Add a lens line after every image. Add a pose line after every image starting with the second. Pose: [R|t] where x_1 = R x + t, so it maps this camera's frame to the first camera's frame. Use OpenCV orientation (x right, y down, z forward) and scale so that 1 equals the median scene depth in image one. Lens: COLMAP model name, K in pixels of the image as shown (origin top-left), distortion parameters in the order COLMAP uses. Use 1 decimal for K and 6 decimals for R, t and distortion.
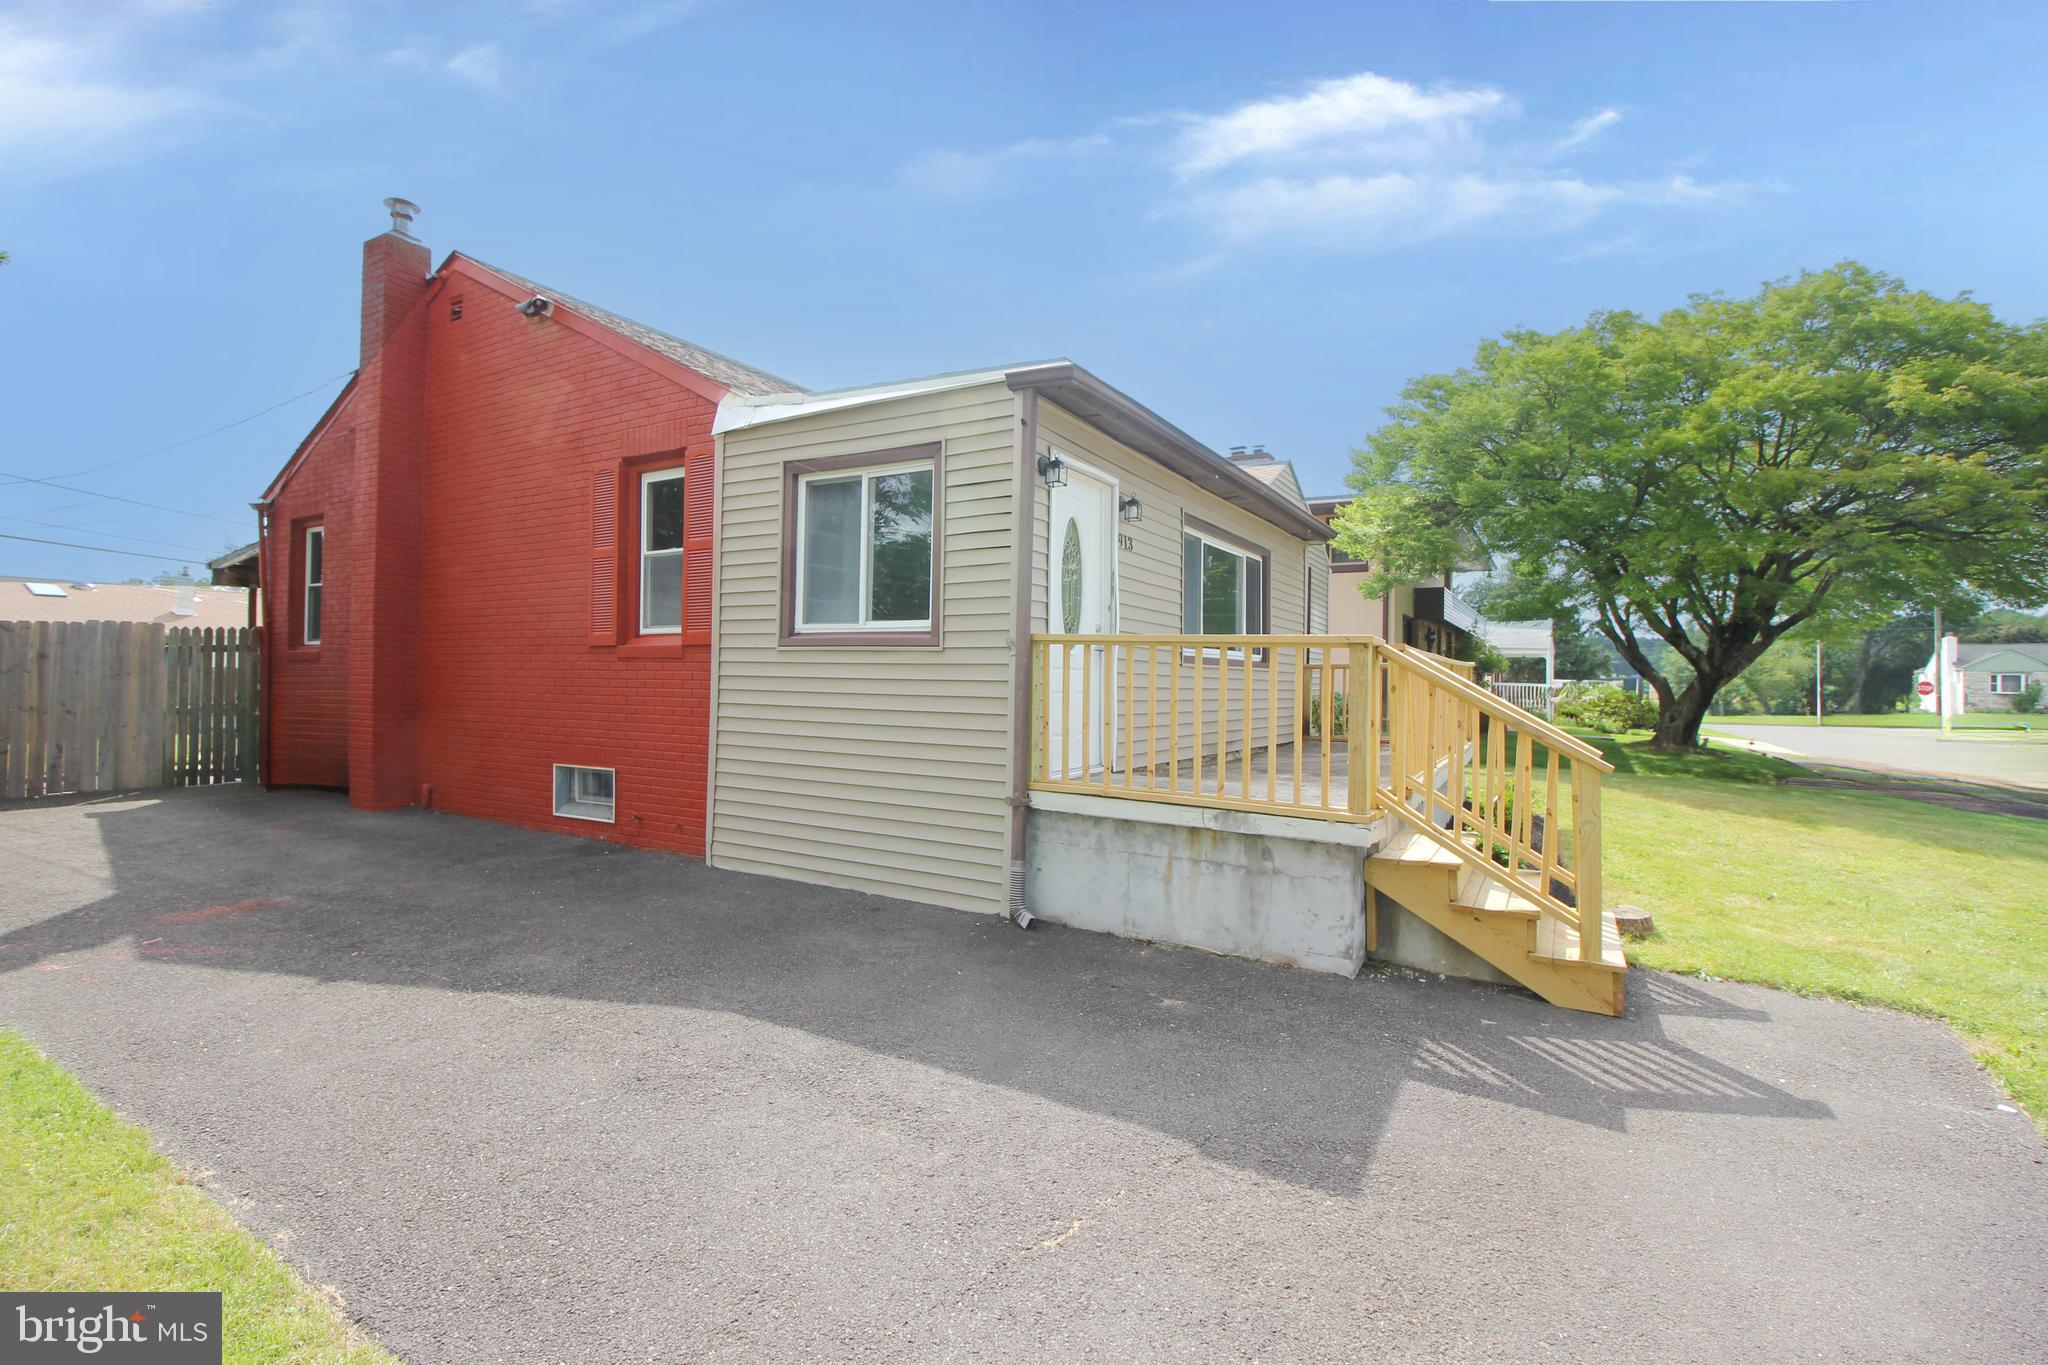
lens RADIAL K [[944.1, 0, 1016.1], [0, 944.1, 673.6], [0, 0, 1]] dist [0.002527, -0.016713]
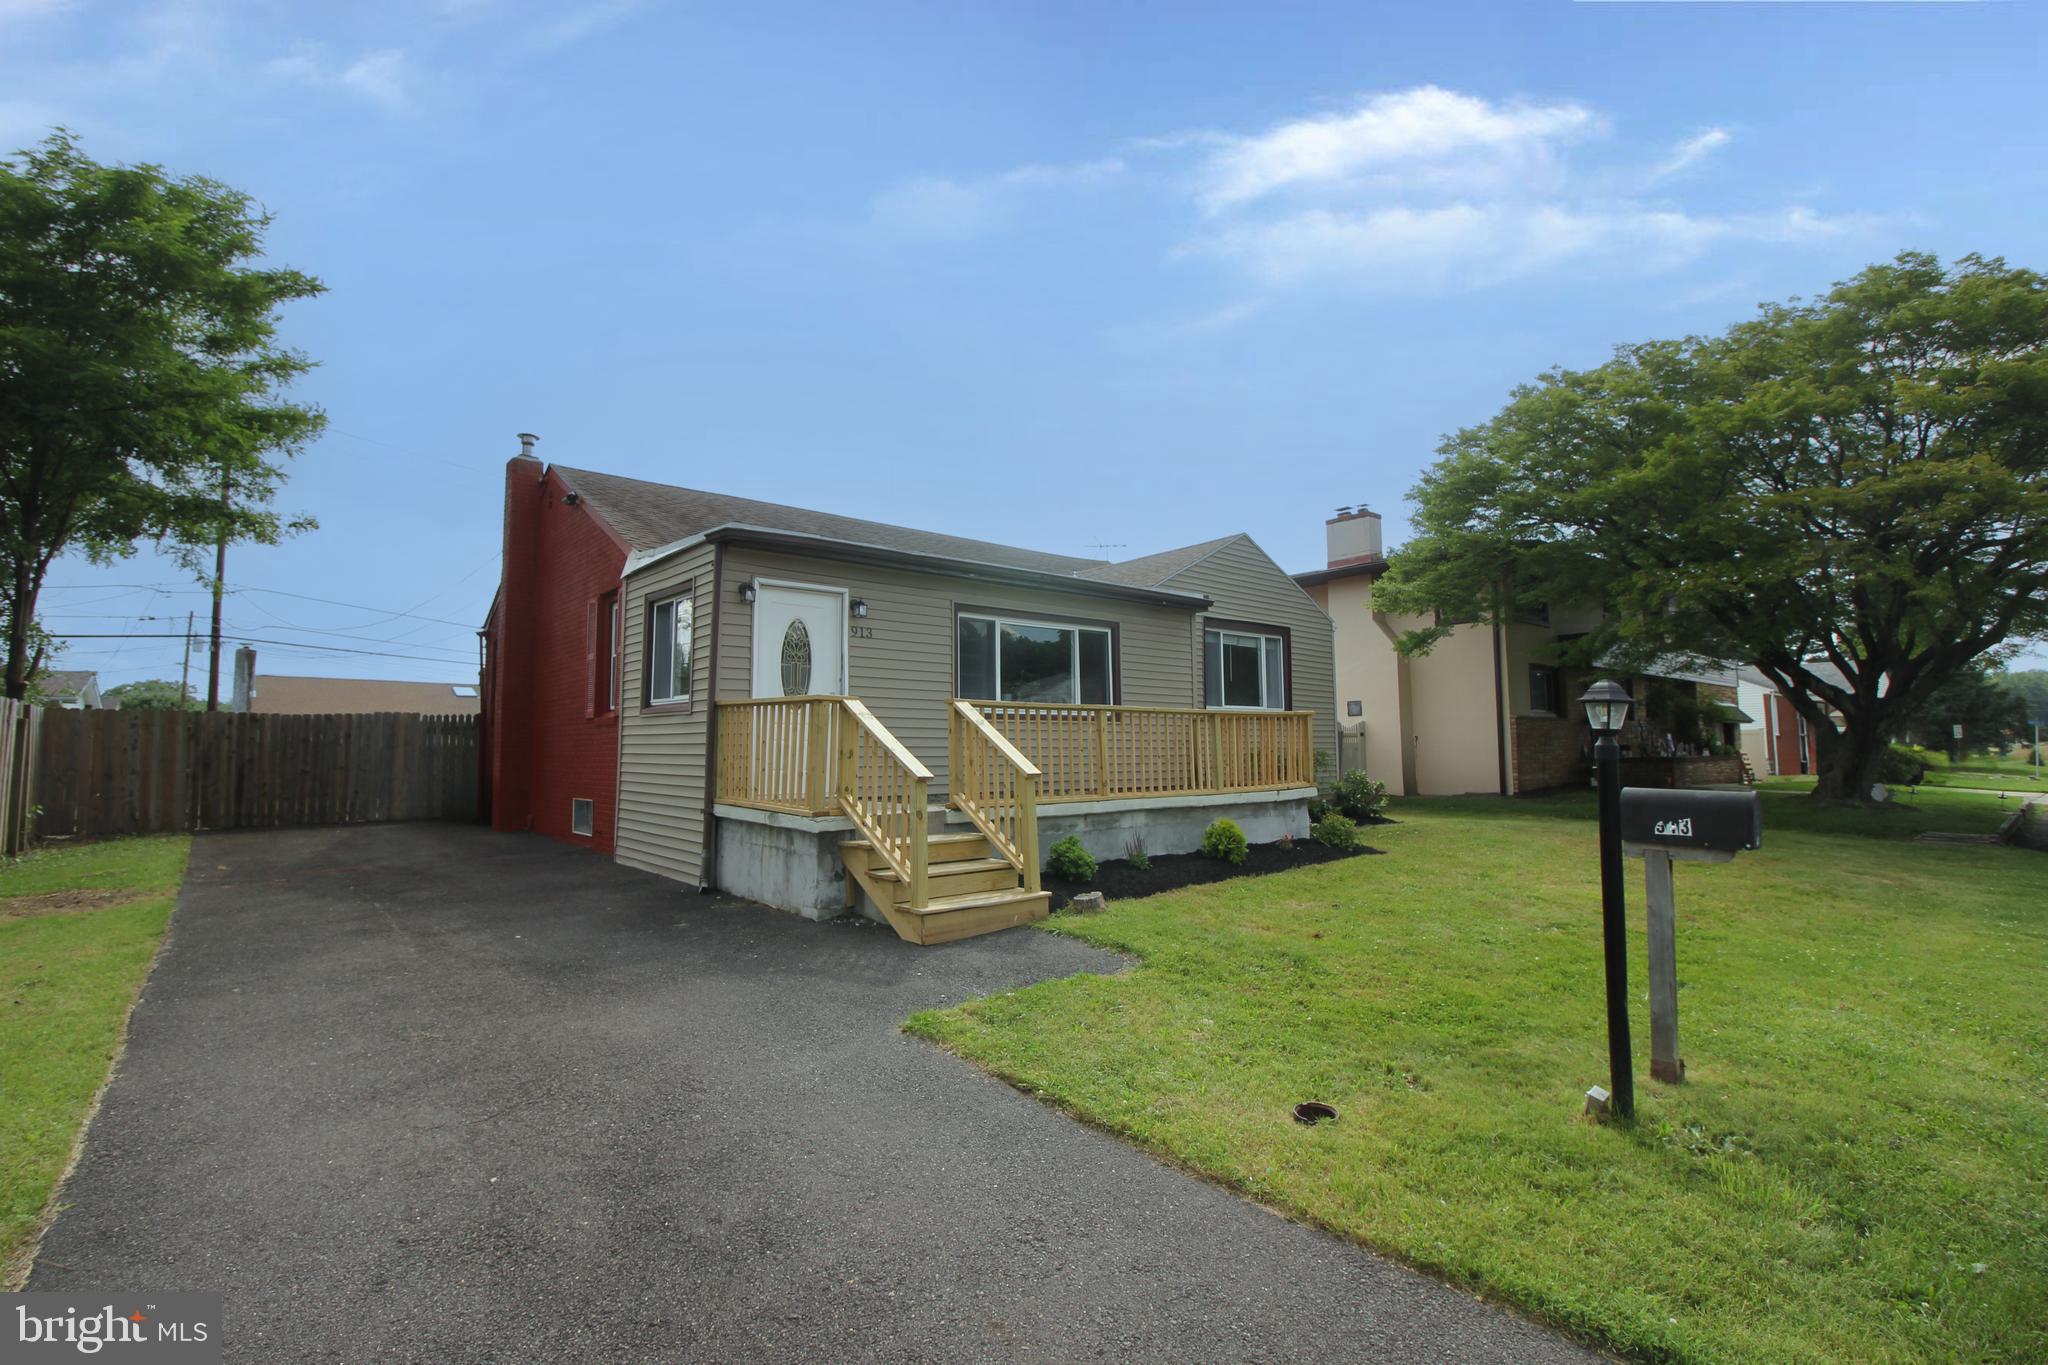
lens RADIAL K [[944.1, 0, 1016.1], [0, 944.1, 673.6], [0, 0, 1]] dist [0.002527, -0.016713]
pose [[0.945717, -0.044744, -0.321897, 0.587080], [0.020954, 0.996811, -0.076999, 0.025193], [0.324315, 0.066074, 0.943639, -0.176841]]
